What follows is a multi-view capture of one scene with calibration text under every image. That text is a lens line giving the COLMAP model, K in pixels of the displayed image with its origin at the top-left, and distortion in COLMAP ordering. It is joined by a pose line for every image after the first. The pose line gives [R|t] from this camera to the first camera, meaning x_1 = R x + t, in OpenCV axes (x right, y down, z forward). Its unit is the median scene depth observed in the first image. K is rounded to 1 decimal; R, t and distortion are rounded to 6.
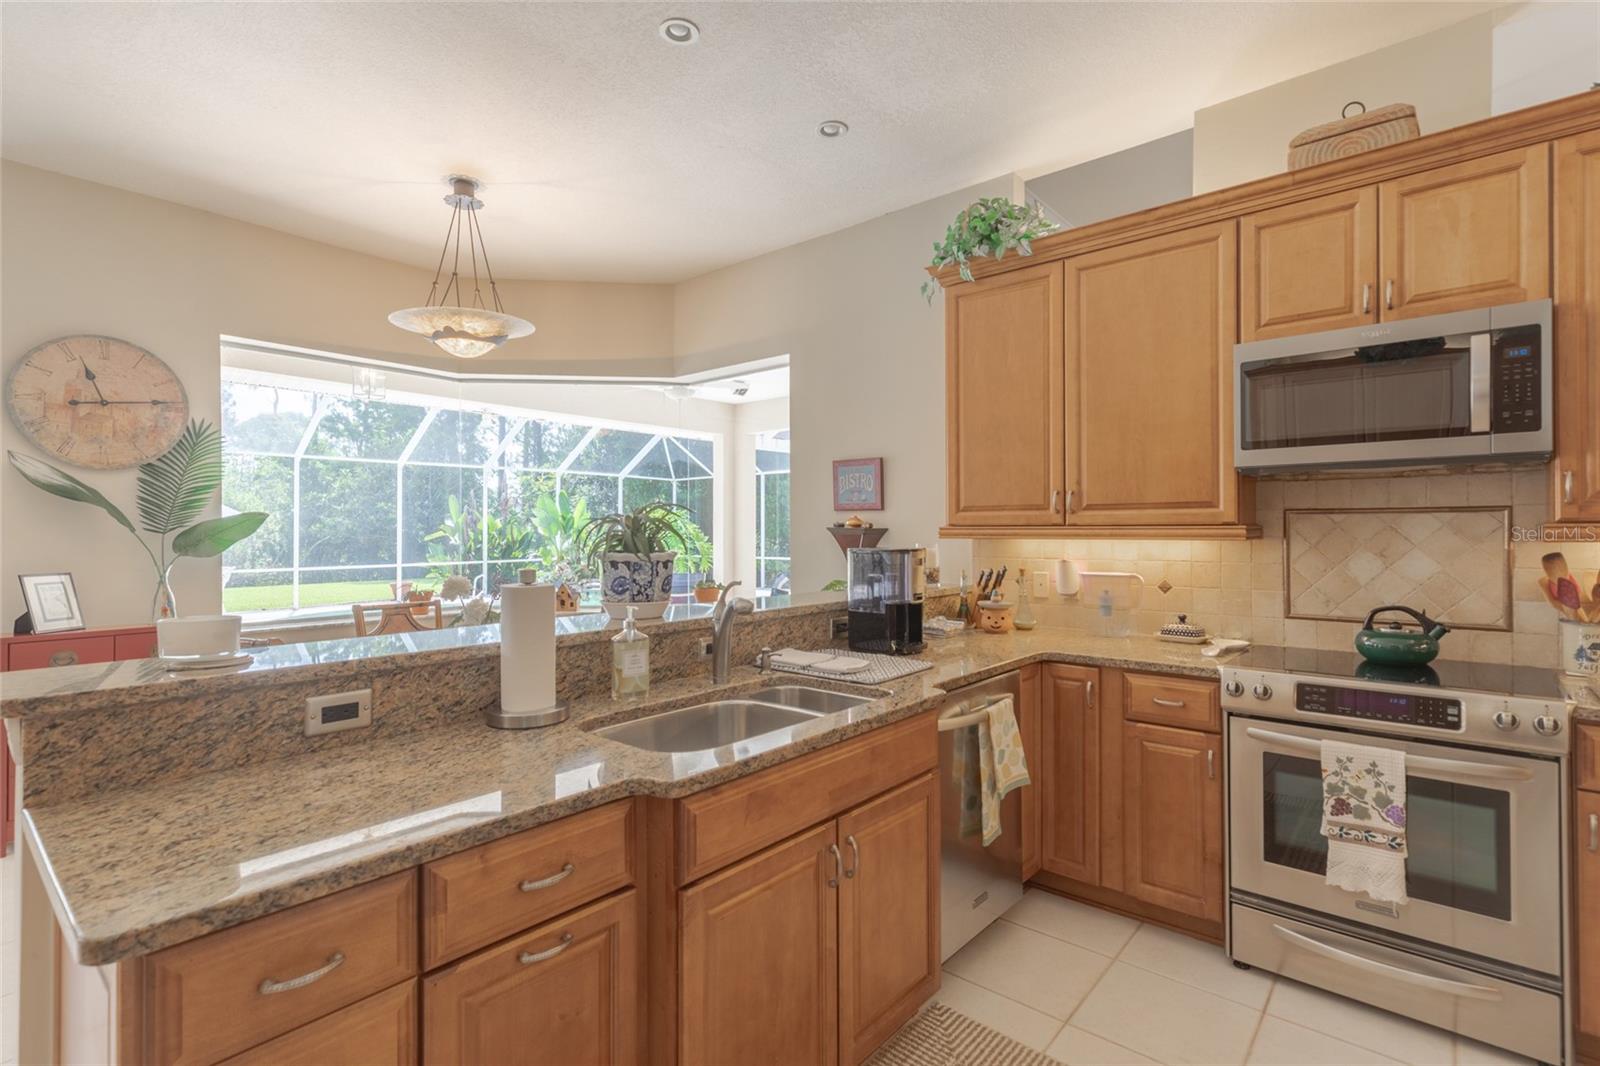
lens RADIAL K [[752.6, 0, 804.9], [0, 752.6, 530.3], [0, 0, 1]] dist [0.004662, -0.001168]
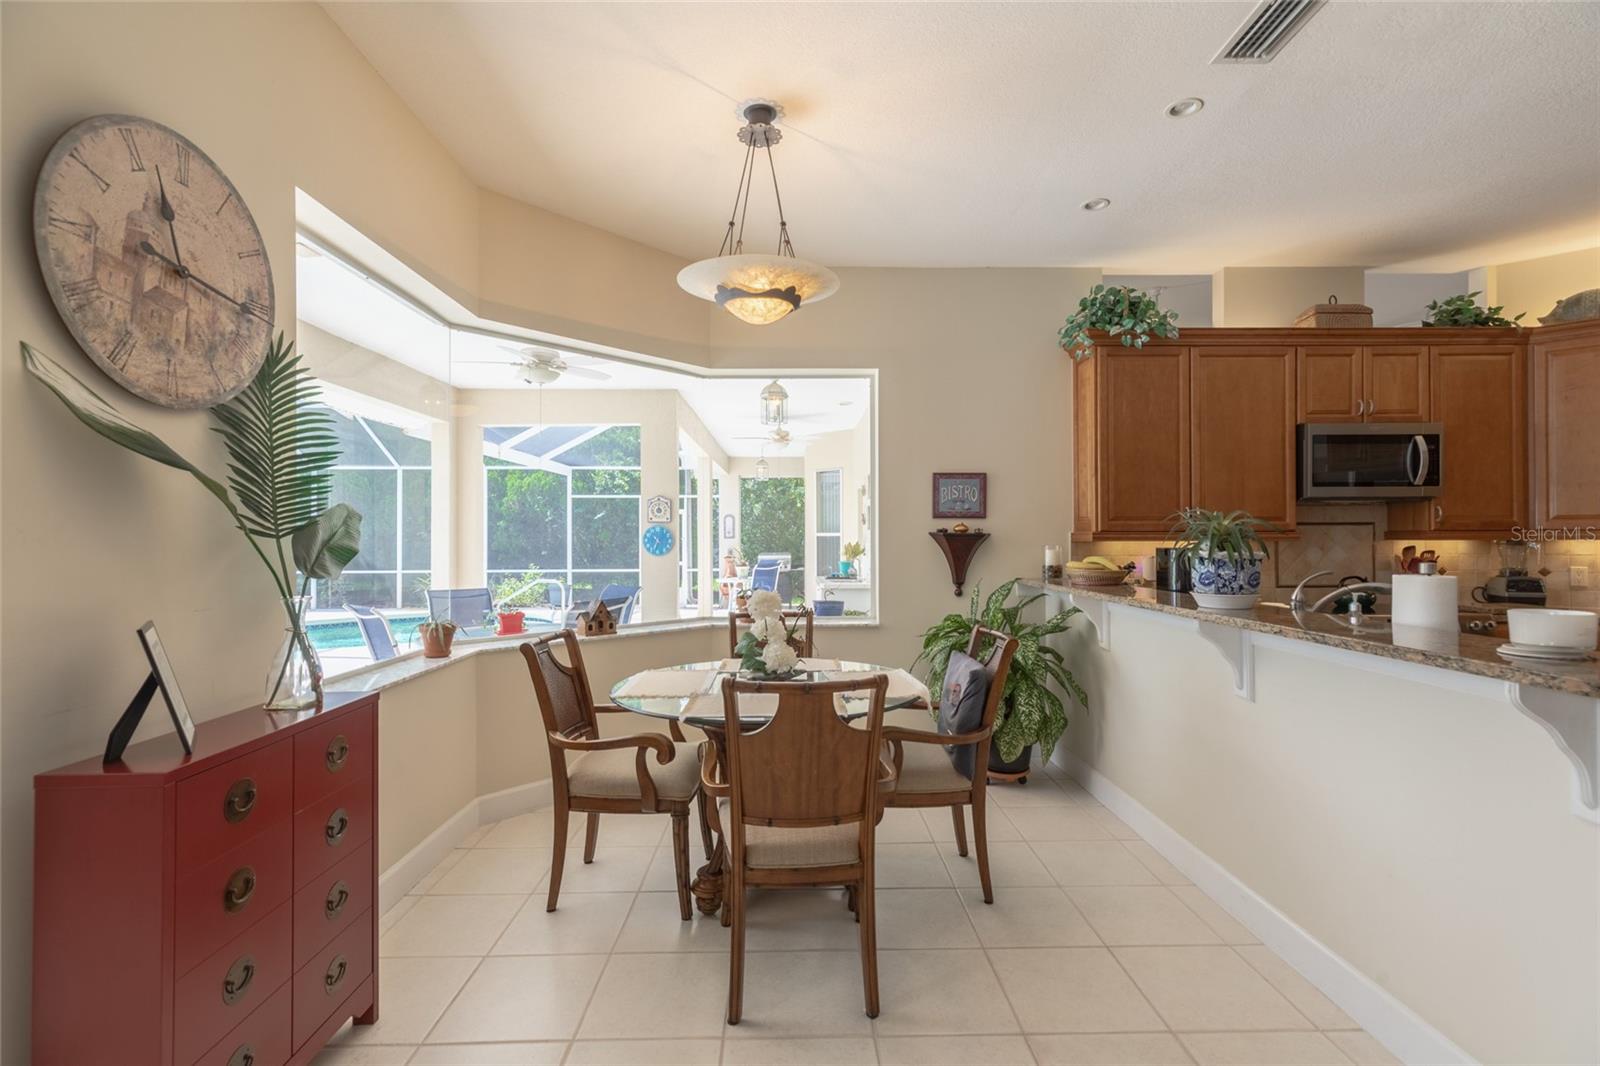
lens RADIAL K [[718.7, 0, 802.4], [0, 718.7, 531.1], [0, 0, 1]] dist [0.005680, 0.000296]
pose [[0.752154, 0.005918, 0.658961, -0.859381], [0.001043, 0.999948, -0.010170, 0.004708], [-0.658986, 0.008336, 0.752109, 0.350277]]
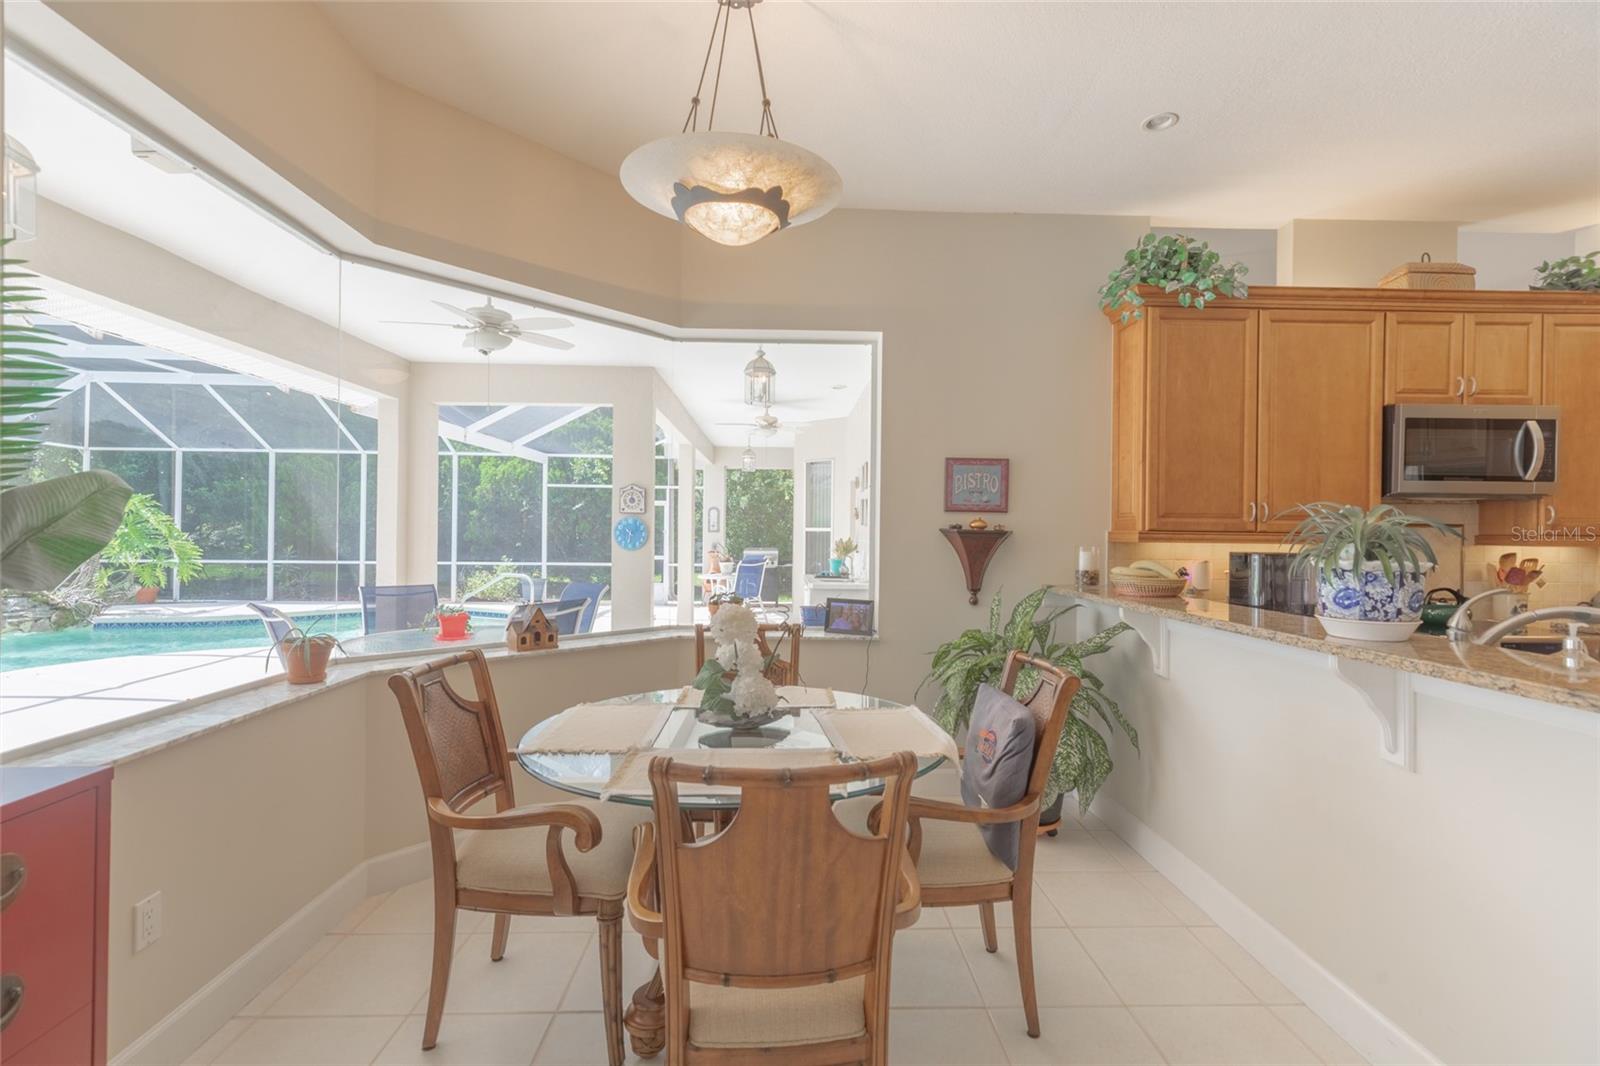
lens RADIAL K [[718.7, 0, 802.5], [0, 718.7, 530.3], [0, 0, 1]] dist [0.005680, 0.000296]
pose [[0.741546, 0.012509, 0.670785, -0.734233], [-0.013205, 0.999905, -0.004049, 0.003867], [-0.670772, -0.005855, 0.741641, 0.488314]]
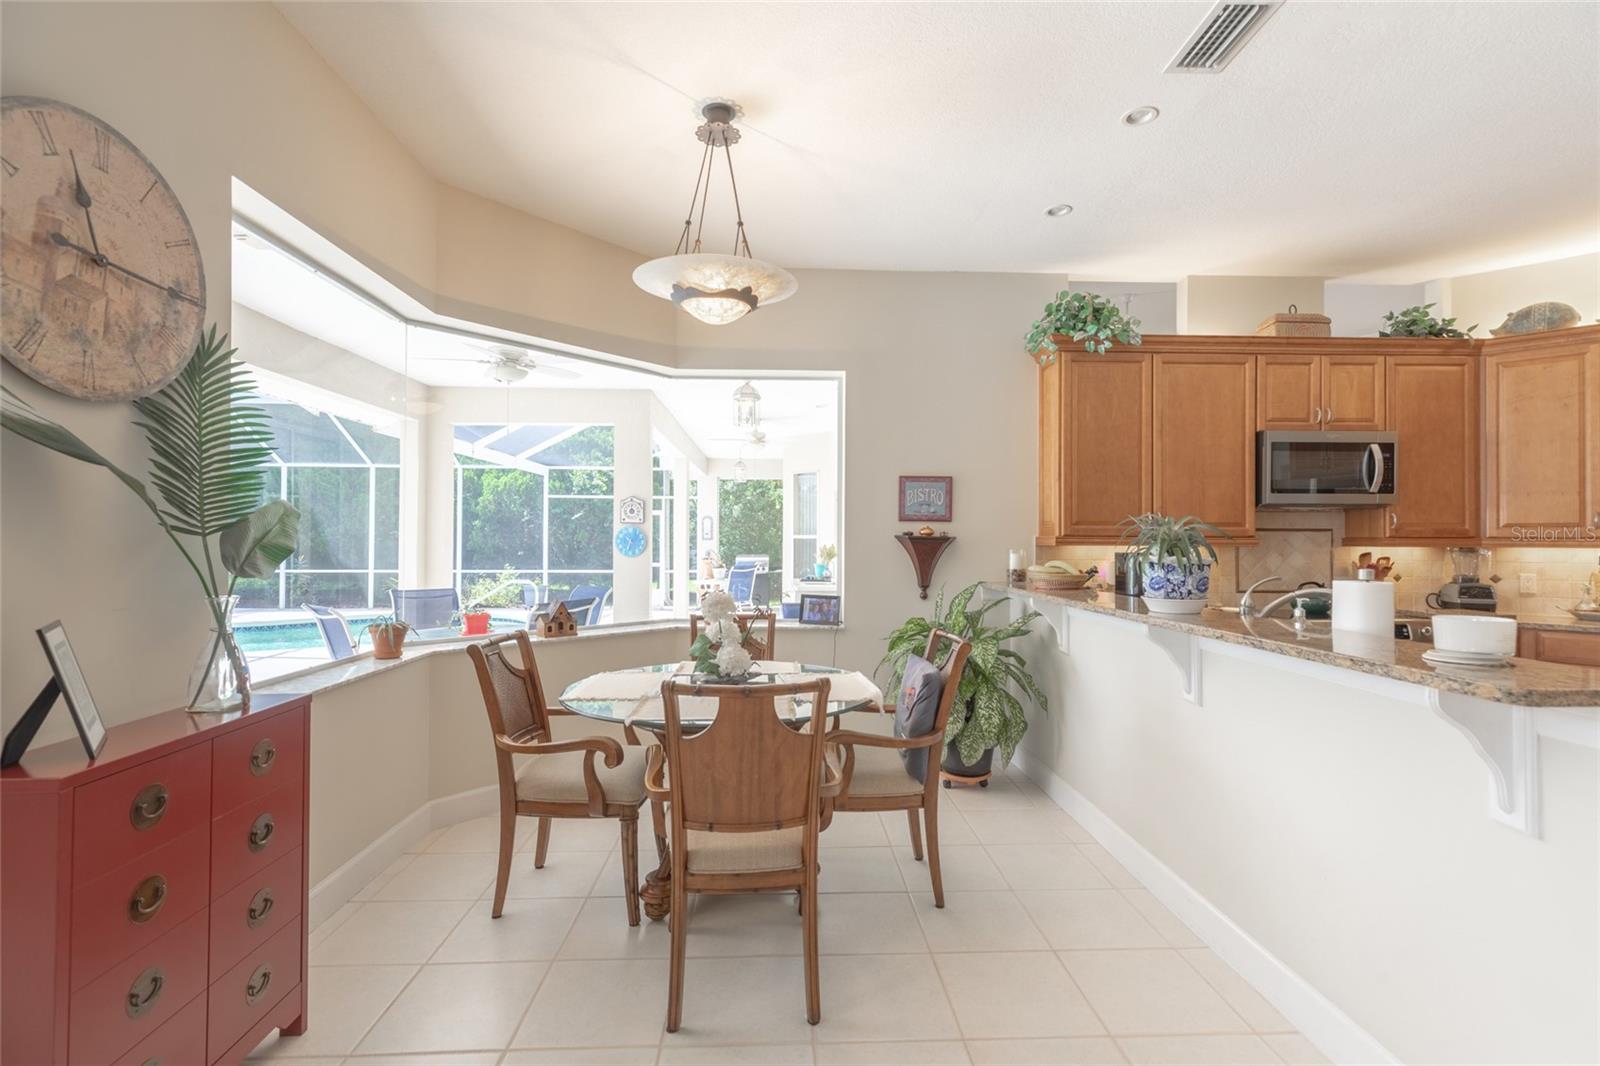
lens RADIAL K [[718.7, 0, 802.5], [0, 718.7, 531.2], [0, 0, 1]] dist [0.005680, 0.000296]
pose [[0.736759, 0.013740, 0.676016, -0.835862], [-0.006647, 0.999892, -0.013079, 0.004769], [-0.676123, 0.005142, 0.736771, 0.334732]]
